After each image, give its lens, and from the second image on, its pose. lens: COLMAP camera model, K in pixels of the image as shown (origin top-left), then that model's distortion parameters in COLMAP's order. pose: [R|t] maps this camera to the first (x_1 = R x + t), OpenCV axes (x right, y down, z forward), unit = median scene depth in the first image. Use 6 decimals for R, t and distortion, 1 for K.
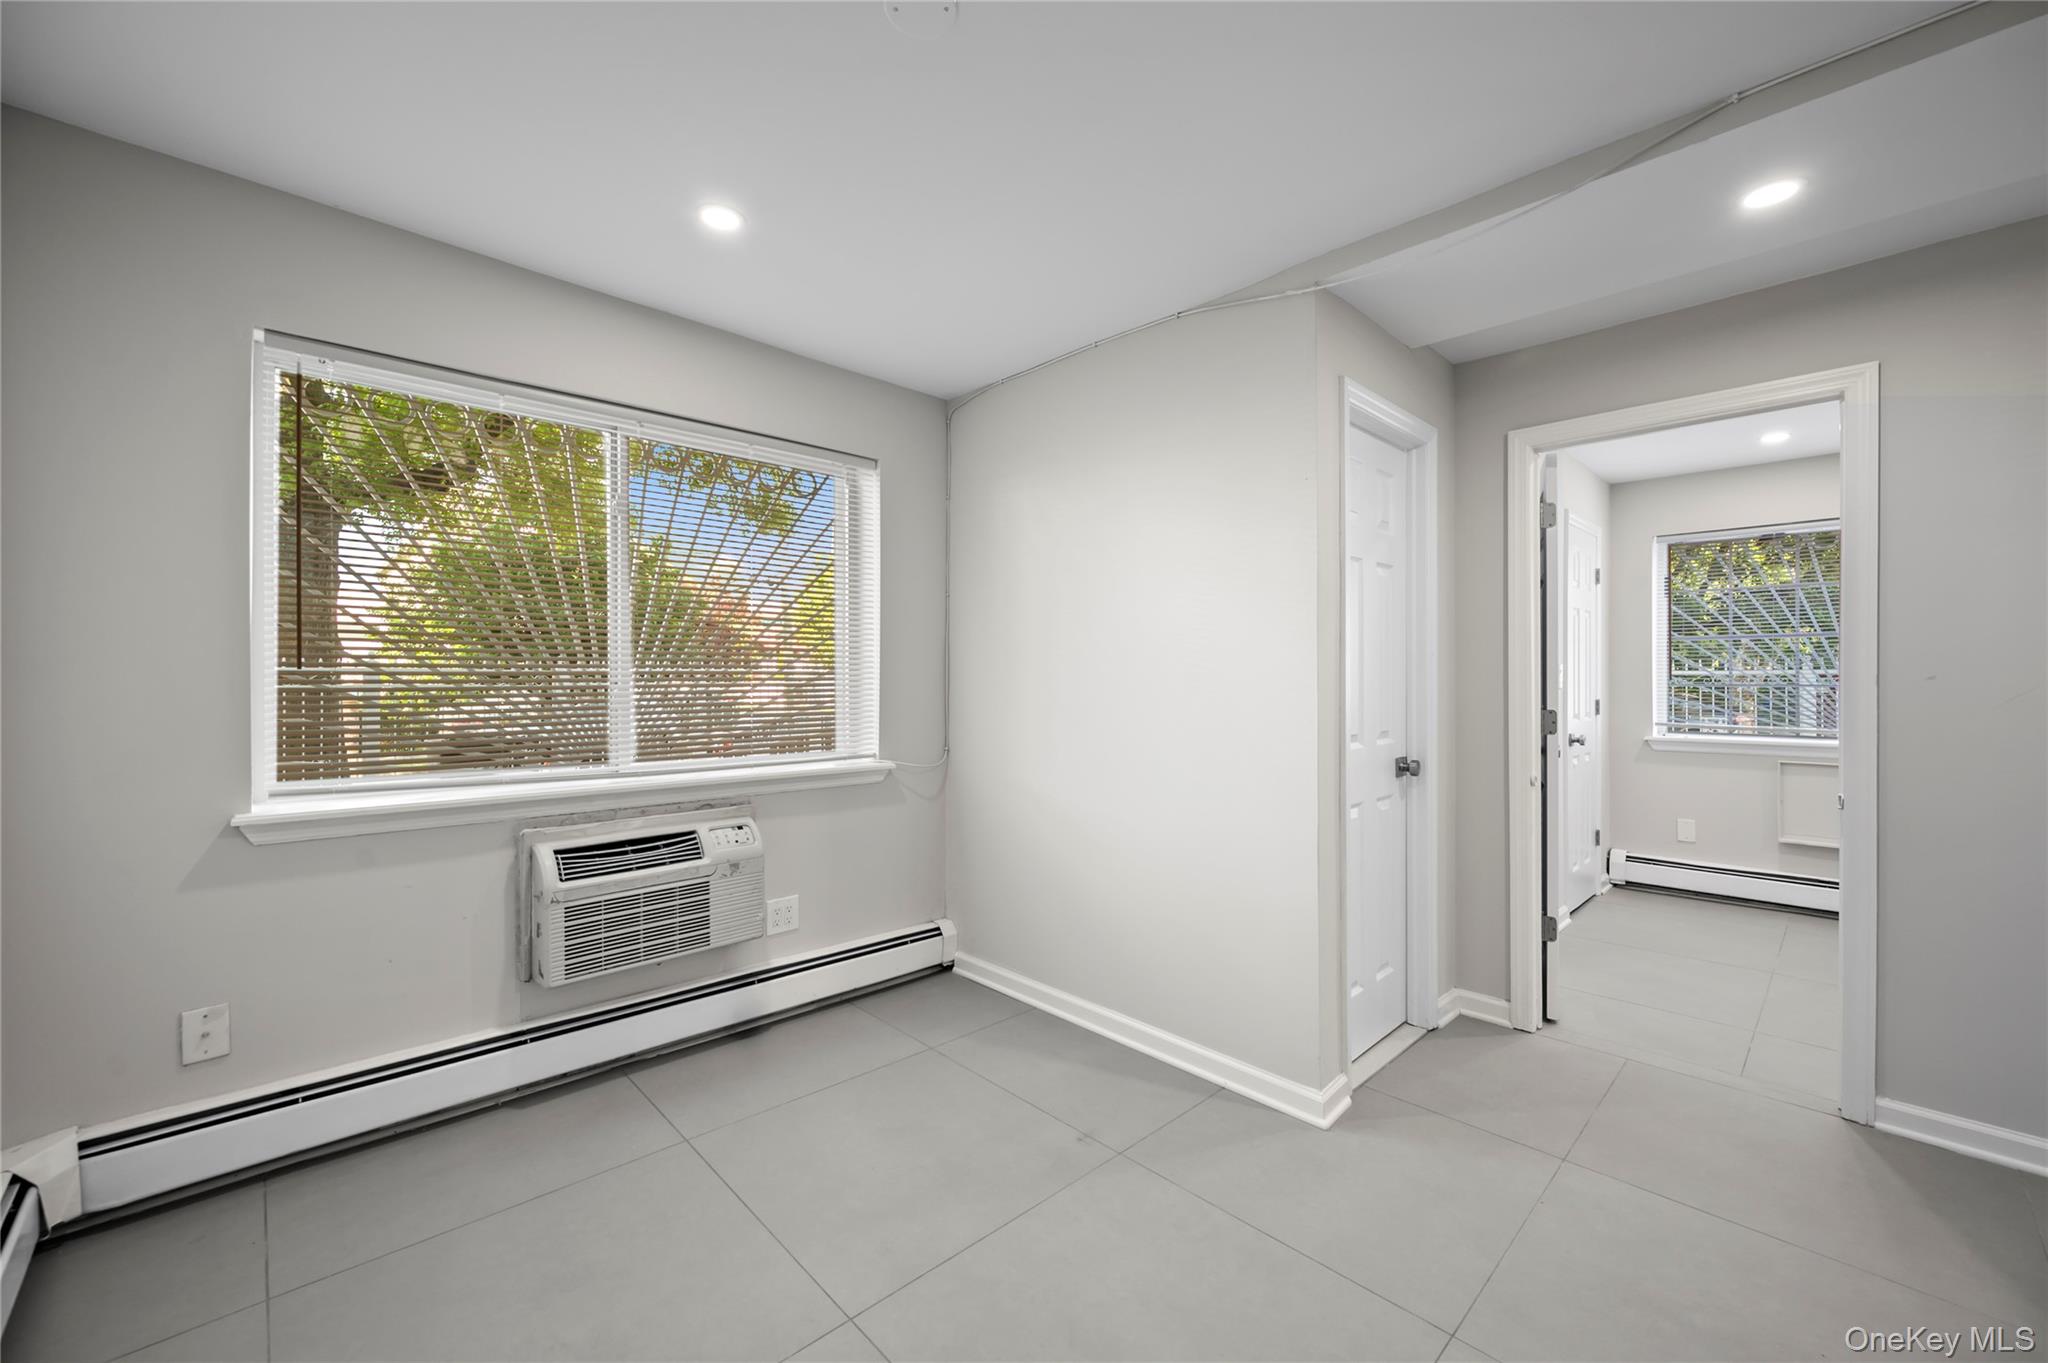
lens RADIAL K [[814.0, 0, 1024.0], [0, 814.0, 681.5], [0, 0, 1]] dist [0.000756, -0.000114]
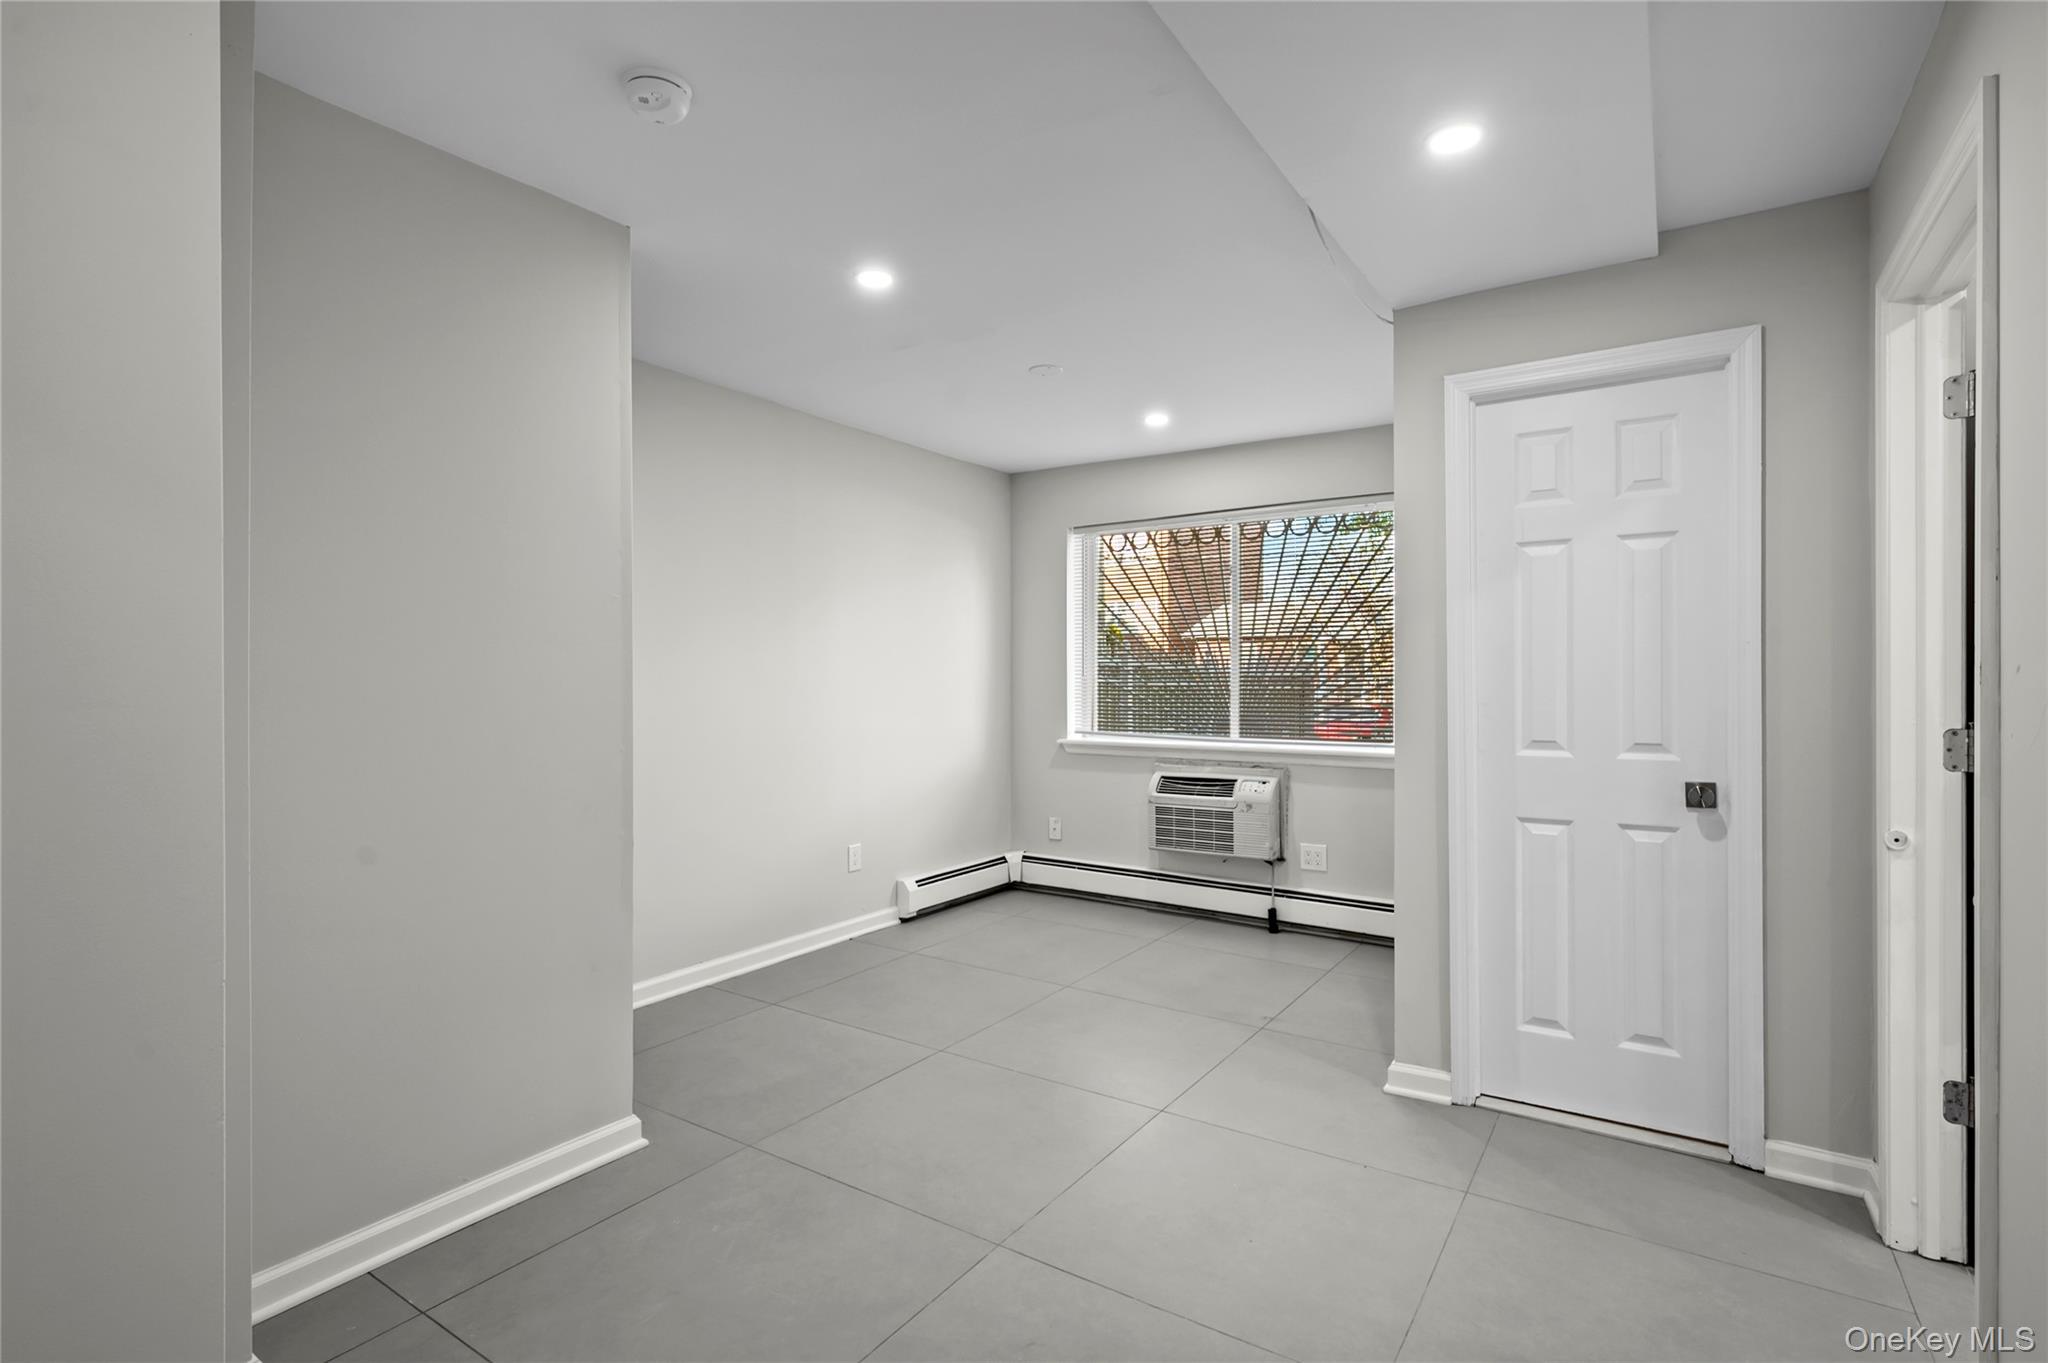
lens RADIAL K [[978.3, 0, 1024.0], [0, 978.3, 681.5], [0, 0, 1]] dist [0.001171, 0.000220]
pose [[0.217665, -0.001910, -0.976022, 1.377127], [-0.004342, 0.999986, -0.002925, 0.005156], [0.976014, 0.004874, 0.217654, 0.213961]]
